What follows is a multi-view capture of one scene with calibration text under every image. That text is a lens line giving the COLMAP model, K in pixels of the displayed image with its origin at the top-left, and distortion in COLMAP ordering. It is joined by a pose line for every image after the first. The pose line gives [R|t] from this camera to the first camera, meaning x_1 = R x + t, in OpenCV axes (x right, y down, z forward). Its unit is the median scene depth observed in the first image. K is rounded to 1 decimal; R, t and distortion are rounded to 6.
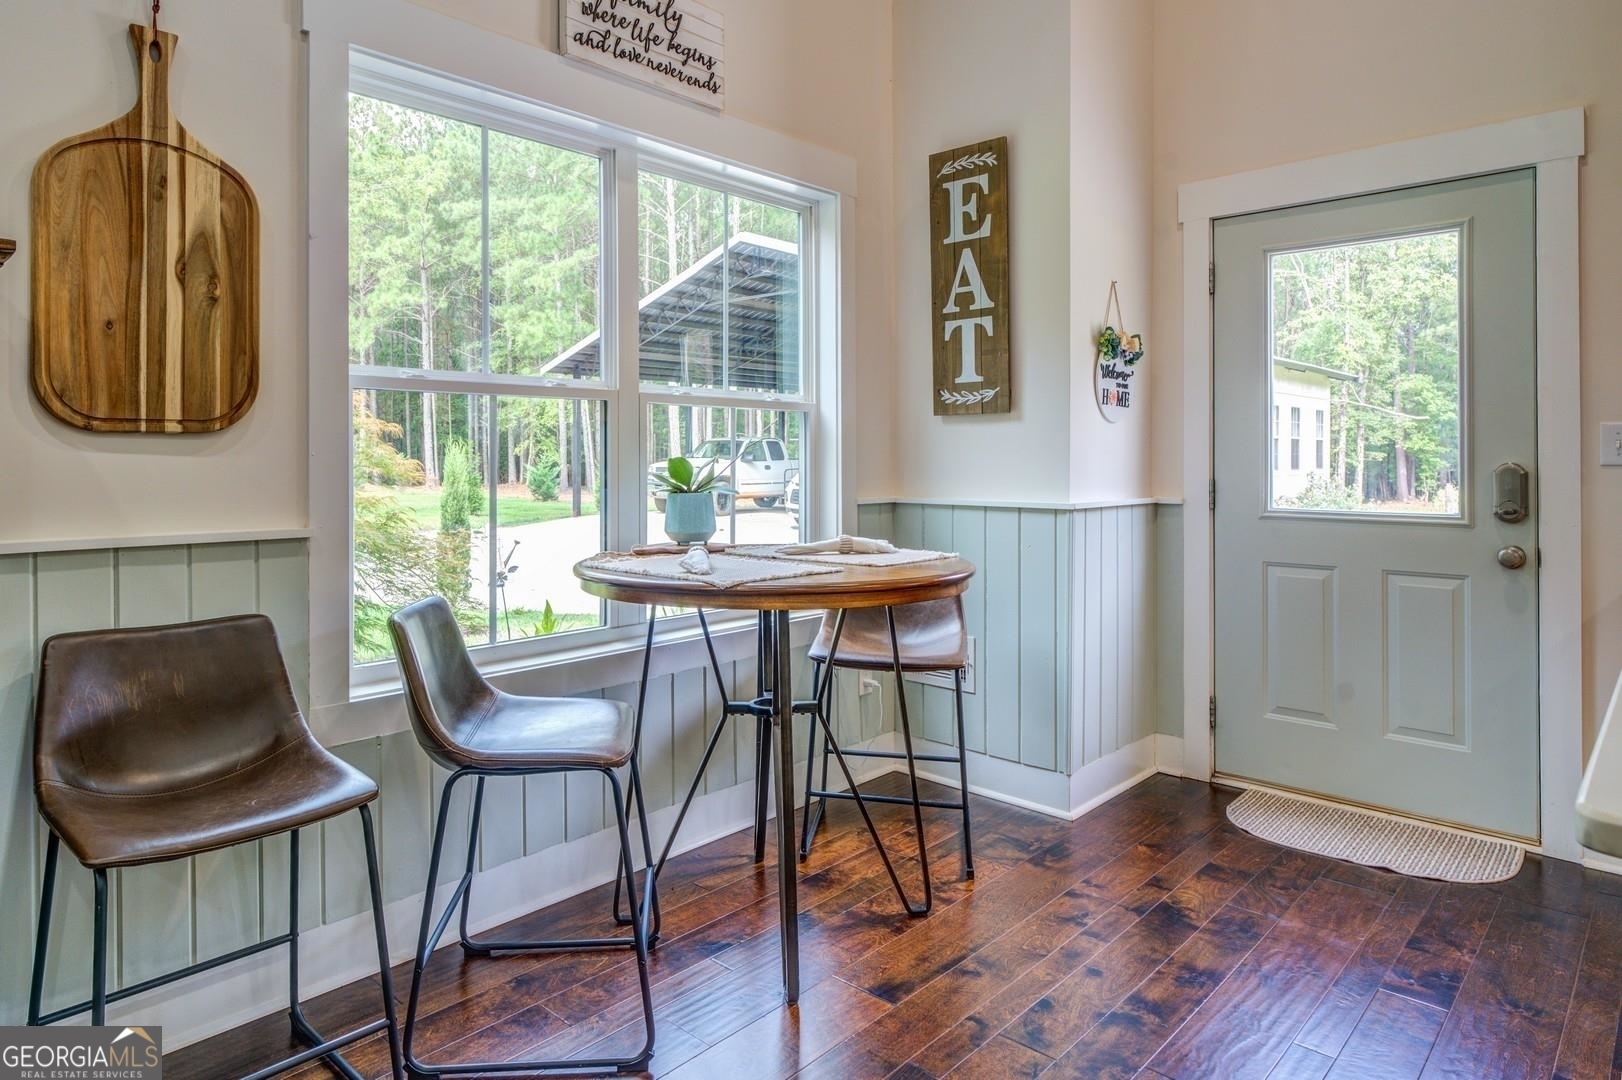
lens RADIAL K [[967.0, 0, 755.2], [0, 967.0, 450.6], [0, 0, 1]] dist [0.007906, -0.002188]
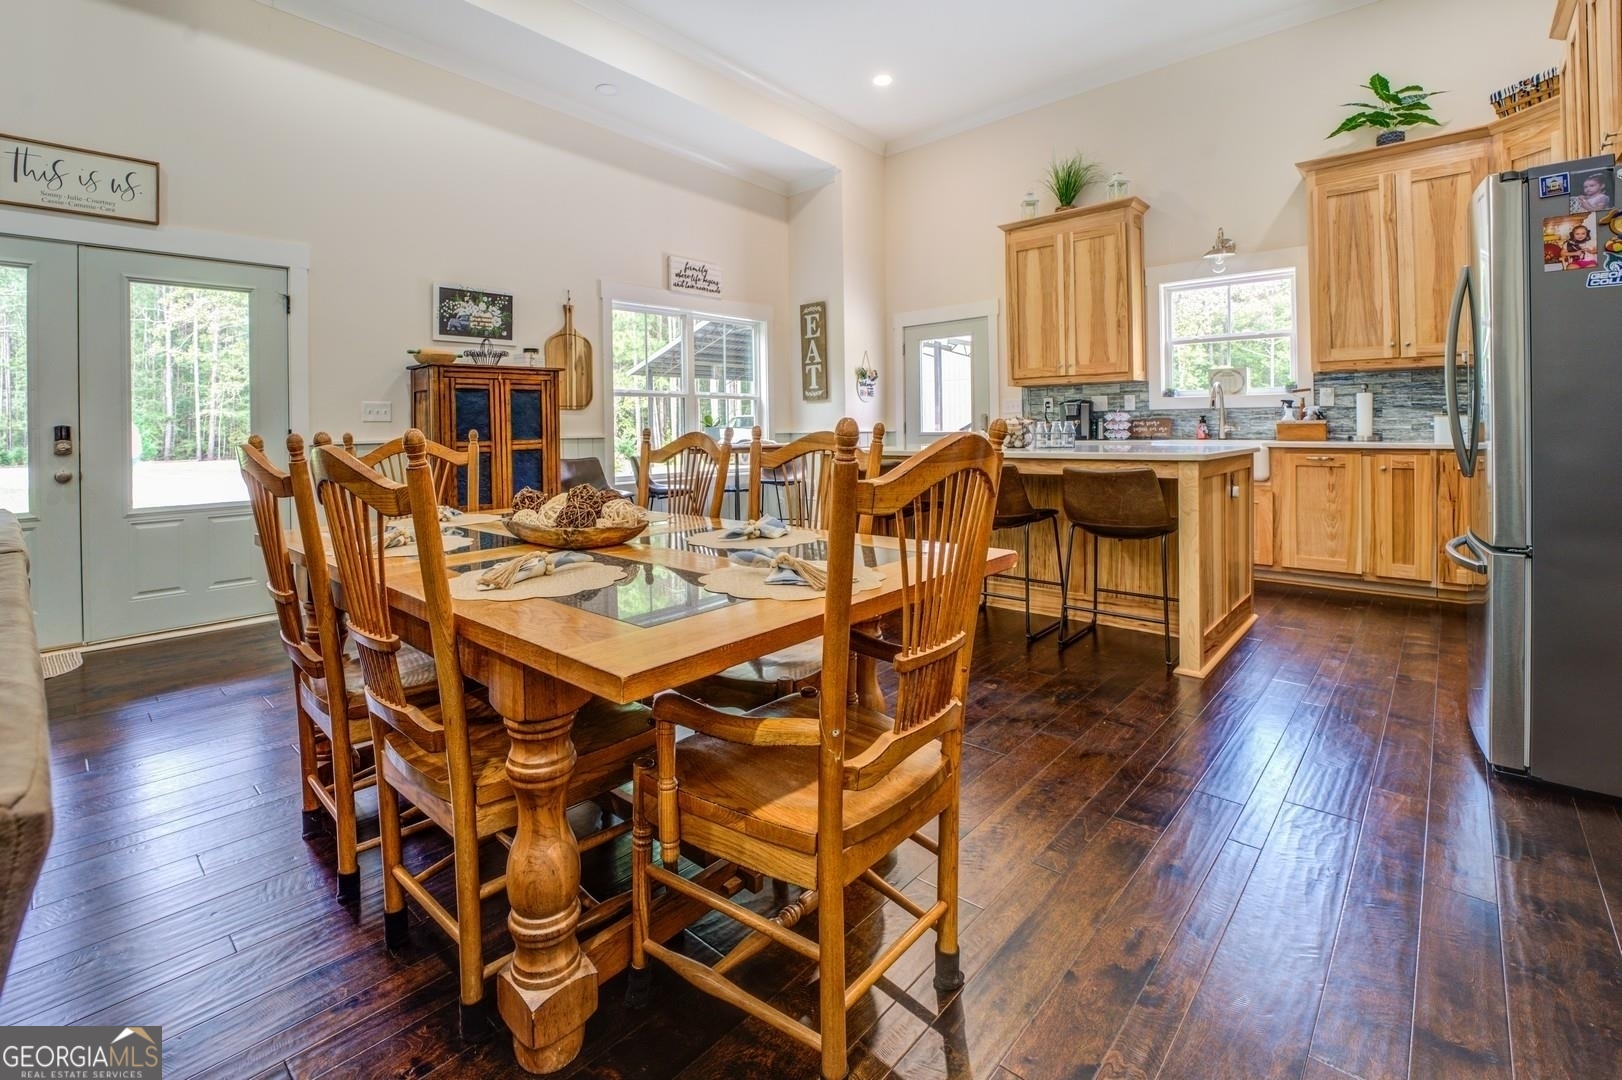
lens RADIAL K [[705.7, 0, 782.6], [0, 705.7, 438.0], [0, 0, 1]] dist [-0.014474, -0.000399]
pose [[0.999807, -0.017039, 0.009745, 0.109294], [0.016870, 0.999710, 0.017200, 0.035396], [-0.010035, -0.017032, 0.999805, -1.030416]]
